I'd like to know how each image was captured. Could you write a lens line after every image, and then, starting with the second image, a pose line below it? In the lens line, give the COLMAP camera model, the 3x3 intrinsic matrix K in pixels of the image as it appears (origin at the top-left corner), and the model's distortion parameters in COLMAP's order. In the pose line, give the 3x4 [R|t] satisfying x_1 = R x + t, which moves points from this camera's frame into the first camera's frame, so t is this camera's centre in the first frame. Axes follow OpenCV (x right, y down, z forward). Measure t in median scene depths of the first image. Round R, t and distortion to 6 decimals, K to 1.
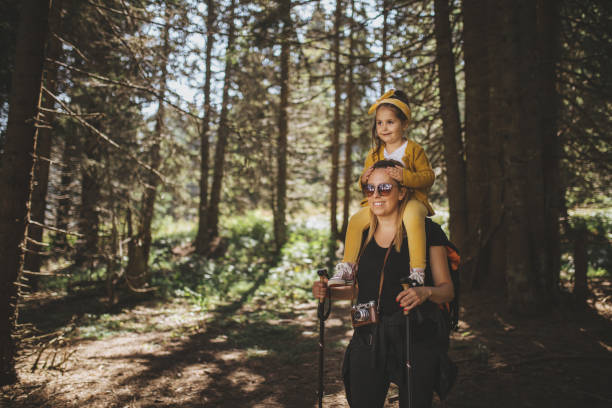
lens RADIAL K [[575.1, 0, 306.0], [0, 575.1, 204.0], [0, 0, 1]] dist [-0.001803, 0.010904]
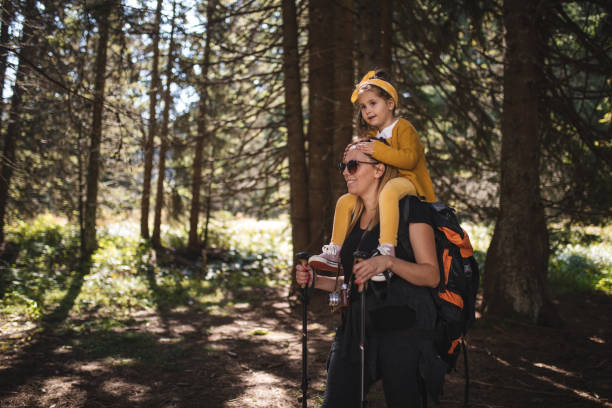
lens RADIAL K [[575.1, 0, 306.0], [0, 575.1, 204.0], [0, 0, 1]] dist [-0.001803, 0.010904]
pose [[0.931941, 0.053488, 0.358643, -0.103363], [-0.044242, 0.998444, -0.033944, 0.023708], [-0.359901, 0.015766, 0.932857, 0.047808]]
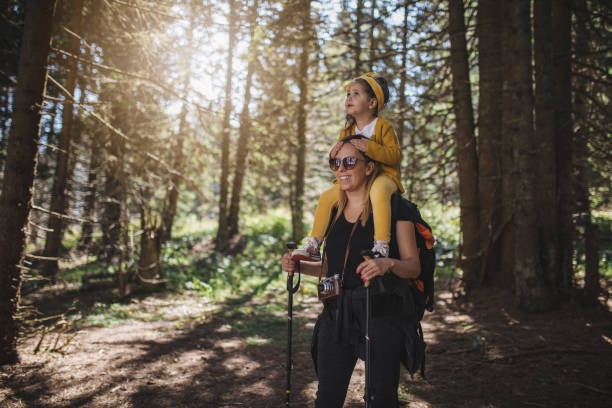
lens RADIAL K [[575.1, 0, 306.0], [0, 575.1, 204.0], [0, 0, 1]] dist [-0.001803, 0.010904]
pose [[0.998894, 0.009062, -0.046148, 0.030769], [-0.009201, 0.999954, -0.002787, 0.014263], [0.046121, 0.003209, 0.998931, -0.000292]]
